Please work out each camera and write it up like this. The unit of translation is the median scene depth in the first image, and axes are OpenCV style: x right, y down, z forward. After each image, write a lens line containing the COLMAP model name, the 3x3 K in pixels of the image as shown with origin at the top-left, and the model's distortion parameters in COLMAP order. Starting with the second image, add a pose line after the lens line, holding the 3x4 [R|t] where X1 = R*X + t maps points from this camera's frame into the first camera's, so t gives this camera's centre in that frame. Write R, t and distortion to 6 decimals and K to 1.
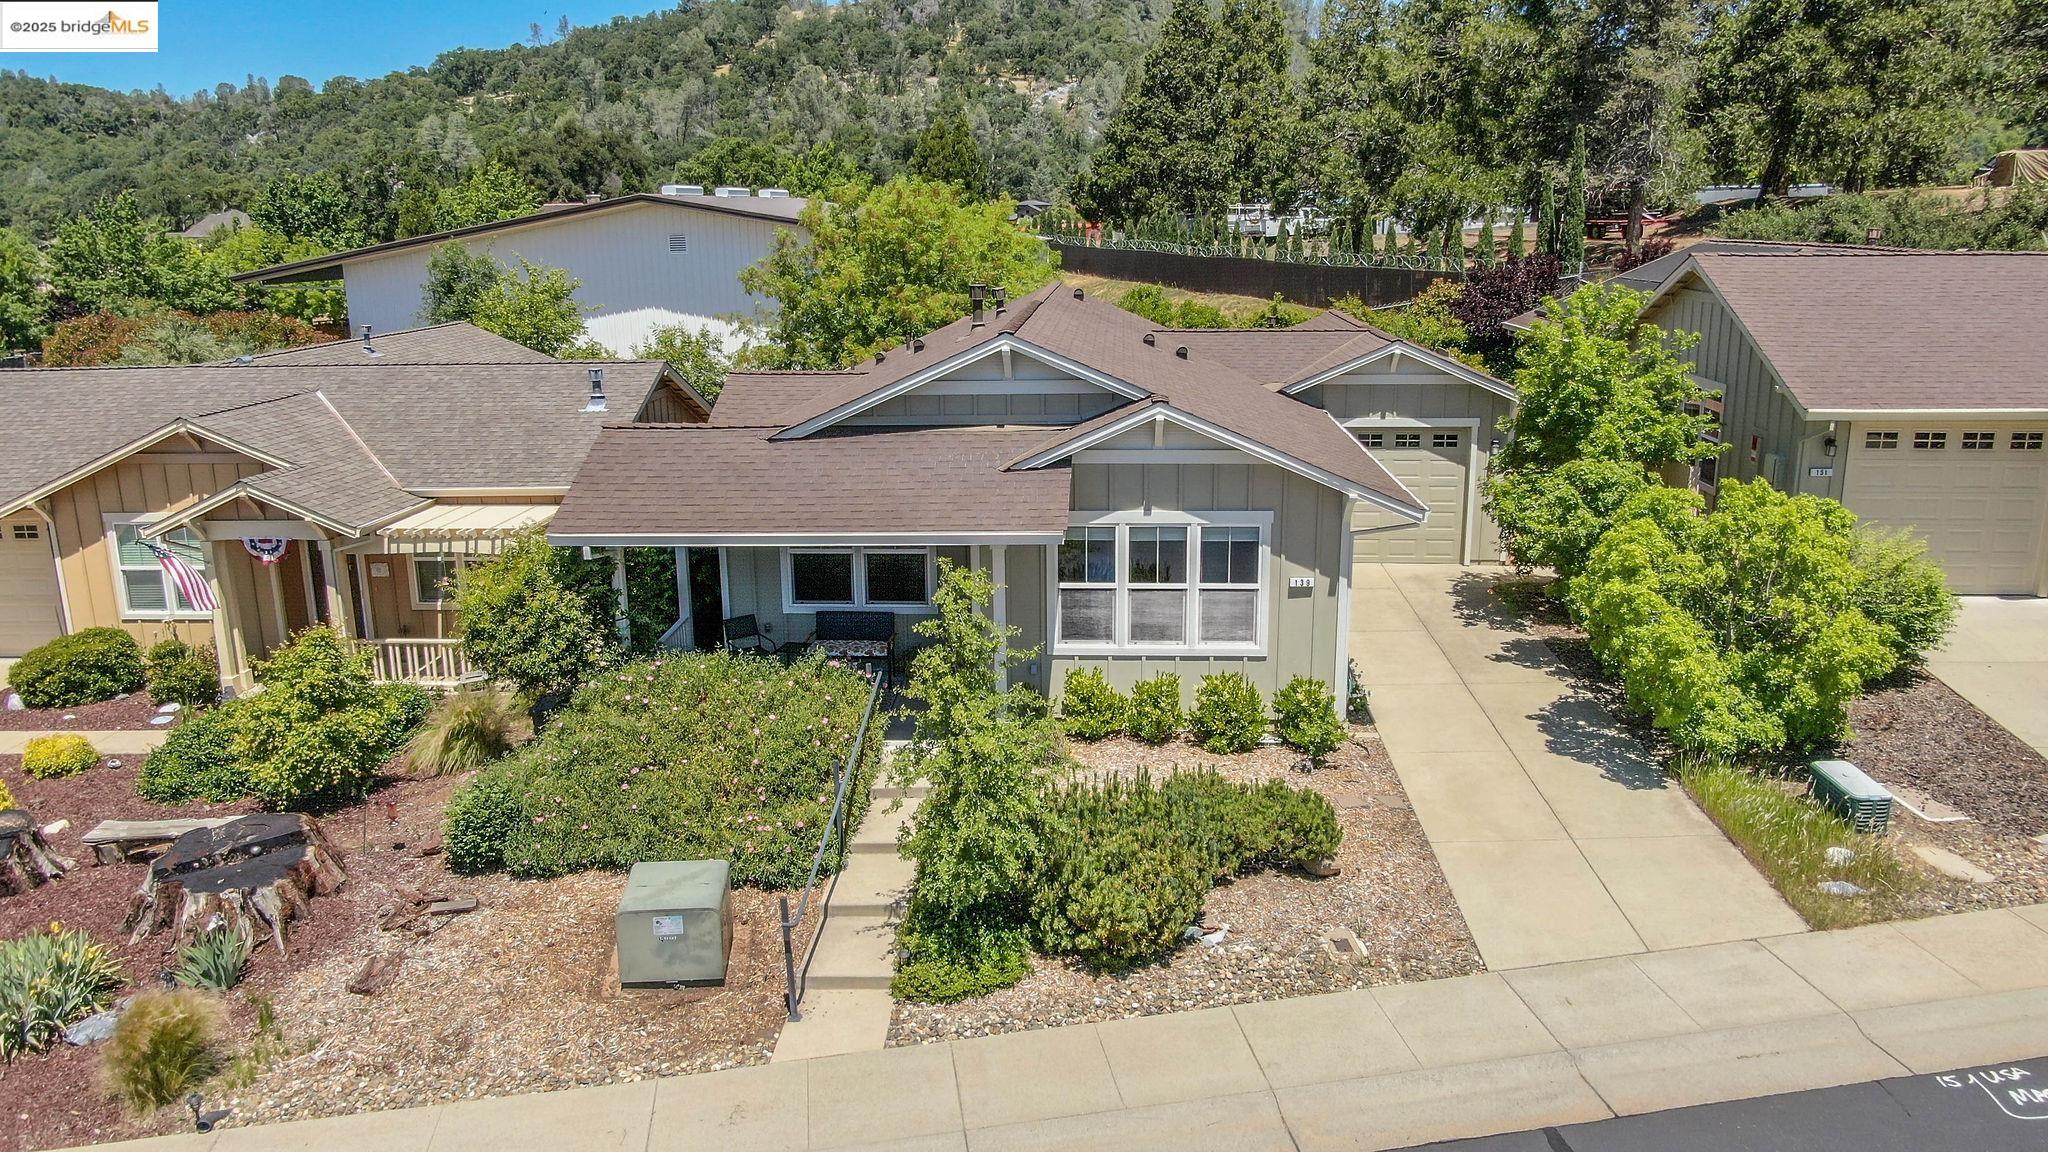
lens RADIAL K [[1476.2, 0, 1023.6], [0, 1476.2, 569.3], [0, 0, 1]] dist [-0.020152, 0.010954]
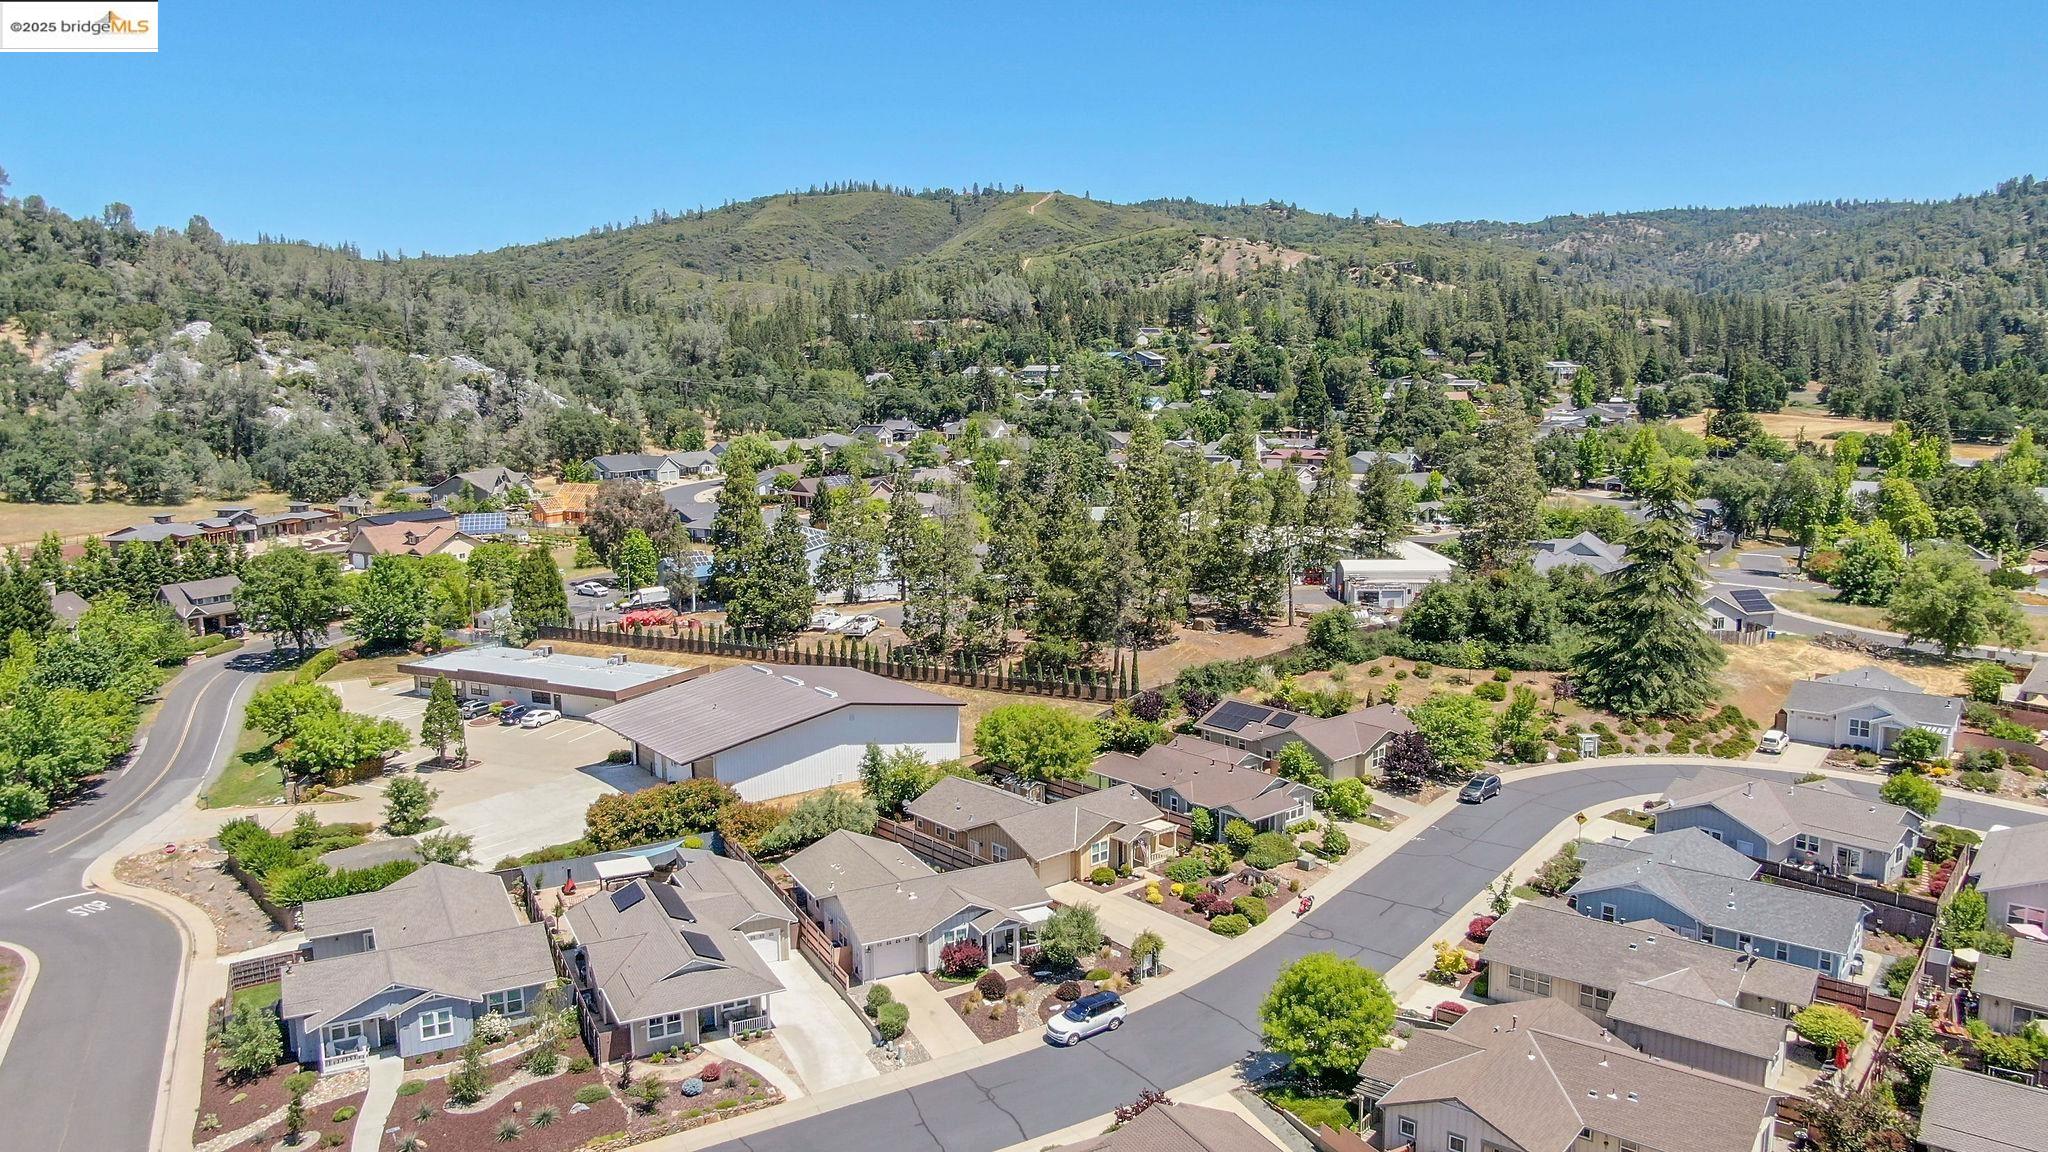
lens RADIAL K [[1476.2, 0, 1026.7], [0, 1476.2, 571.7], [0, 0, 1]] dist [-0.020152, 0.010954]
pose [[0.717835, -0.097153, 0.689401, -3.948259], [0.165731, 0.985596, -0.033673, -0.764697], [-0.676200, 0.138426, 0.723597, -2.347253]]
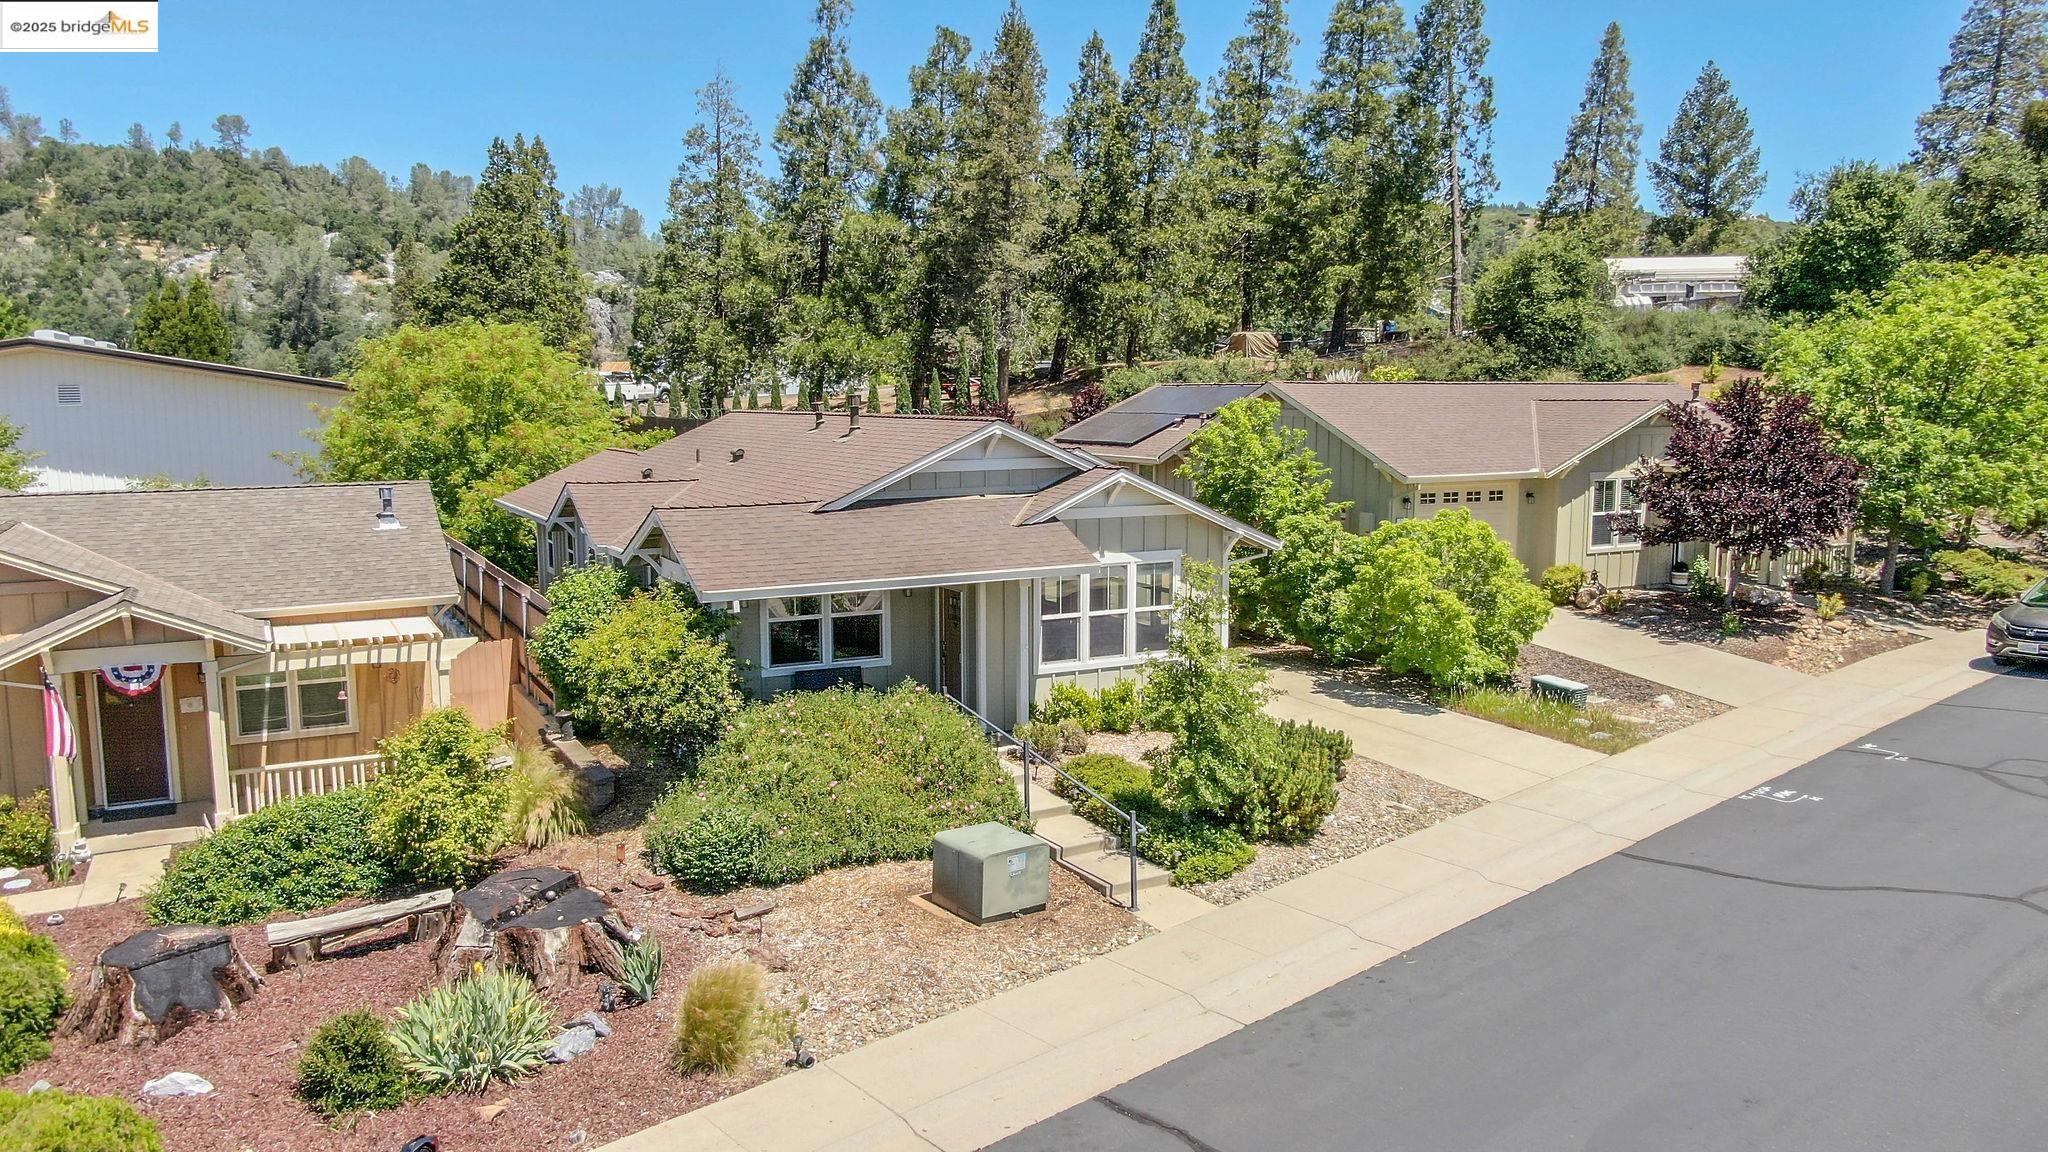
lens RADIAL K [[1476.2, 0, 1024.0], [0, 1476.2, 584.7], [0, 0, 1]] dist [-0.020152, 0.010954]
pose [[0.850538, -0.058974, 0.522596, -0.502749], [0.116378, 0.990163, -0.077671, 0.061562], [-0.512875, 0.126881, 0.849035, -0.051818]]
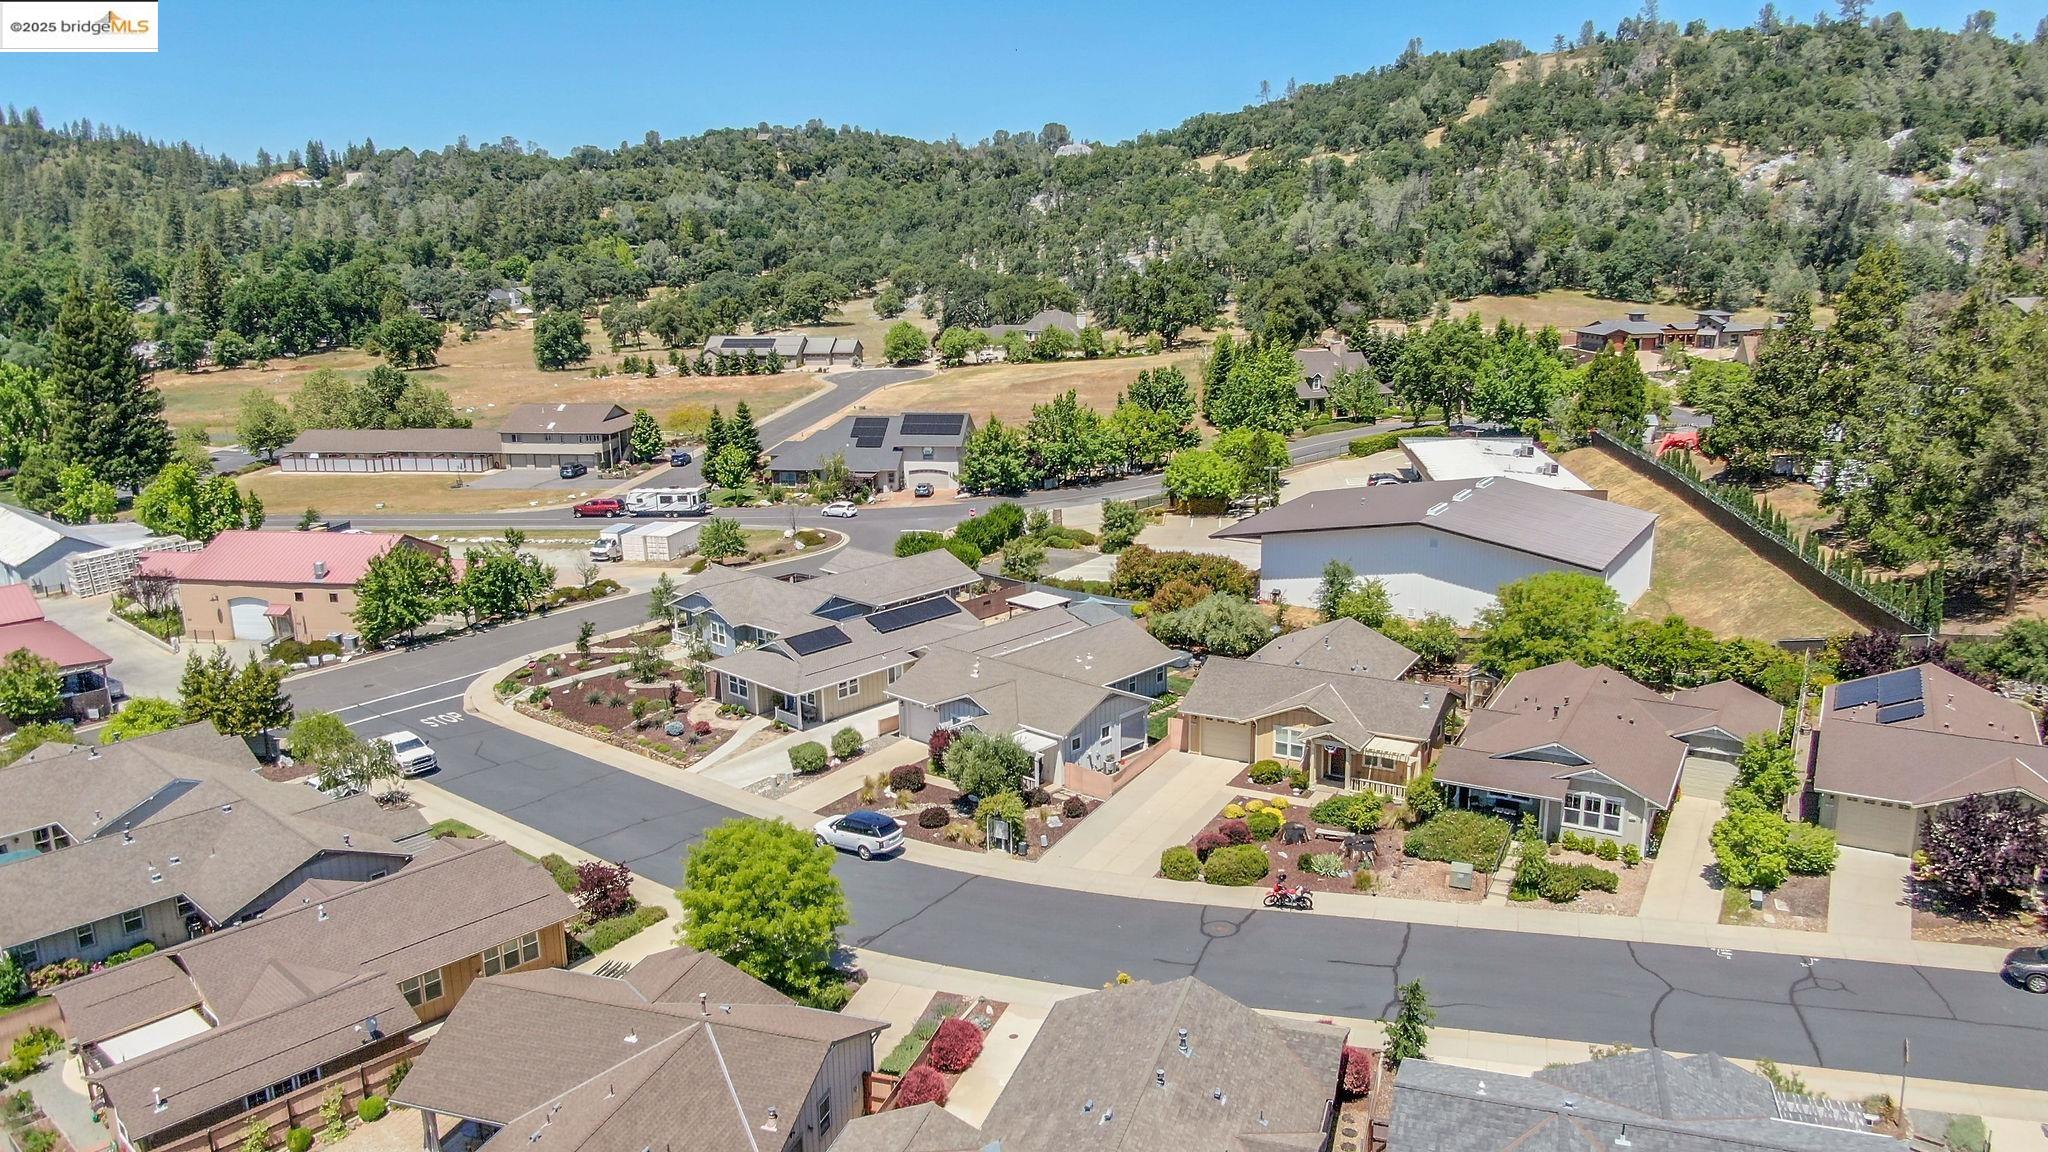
lens RADIAL K [[1476.2, 0, 1029.3], [0, 1476.2, 576.4], [0, 0, 1]] dist [-0.020152, 0.010954]
pose [[0.903628, 0.103359, -0.415660, 0.225198], [-0.099998, 0.994538, 0.029914, -0.428067], [0.416482, 0.014534, 0.909028, -2.318887]]
